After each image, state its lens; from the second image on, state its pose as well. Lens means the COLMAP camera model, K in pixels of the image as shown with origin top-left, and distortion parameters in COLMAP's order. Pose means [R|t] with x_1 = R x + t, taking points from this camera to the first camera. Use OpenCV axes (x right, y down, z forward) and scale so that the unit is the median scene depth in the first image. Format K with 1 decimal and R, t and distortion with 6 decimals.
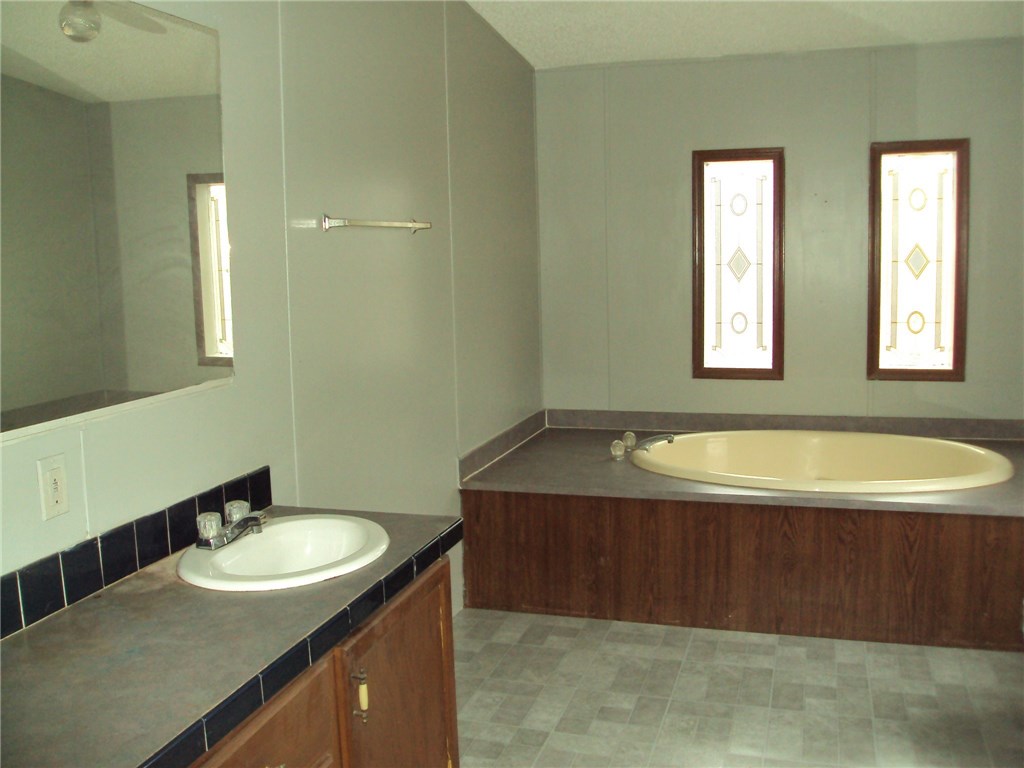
lens RADIAL K [[1005.8, 0, 491.6], [0, 1005.8, 383.0], [0, 0, 1]] dist [-0.124000, 0.073104]
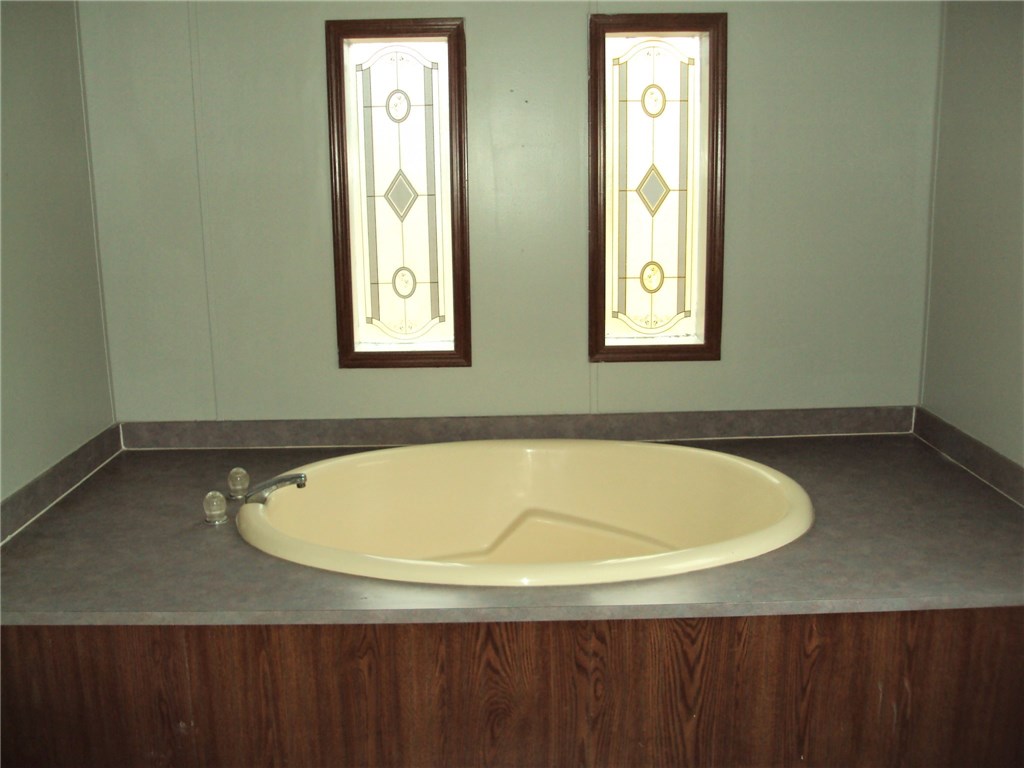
lens RADIAL K [[1005.8, 0, 491.6], [0, 1005.8, 383.0], [0, 0, 1]] dist [-0.124000, 0.073104]
pose [[0.950828, -0.057601, 0.304316, 0.105481], [0.033400, 0.995893, 0.084146, -0.054092], [-0.307913, -0.069845, 0.948847, 0.374736]]
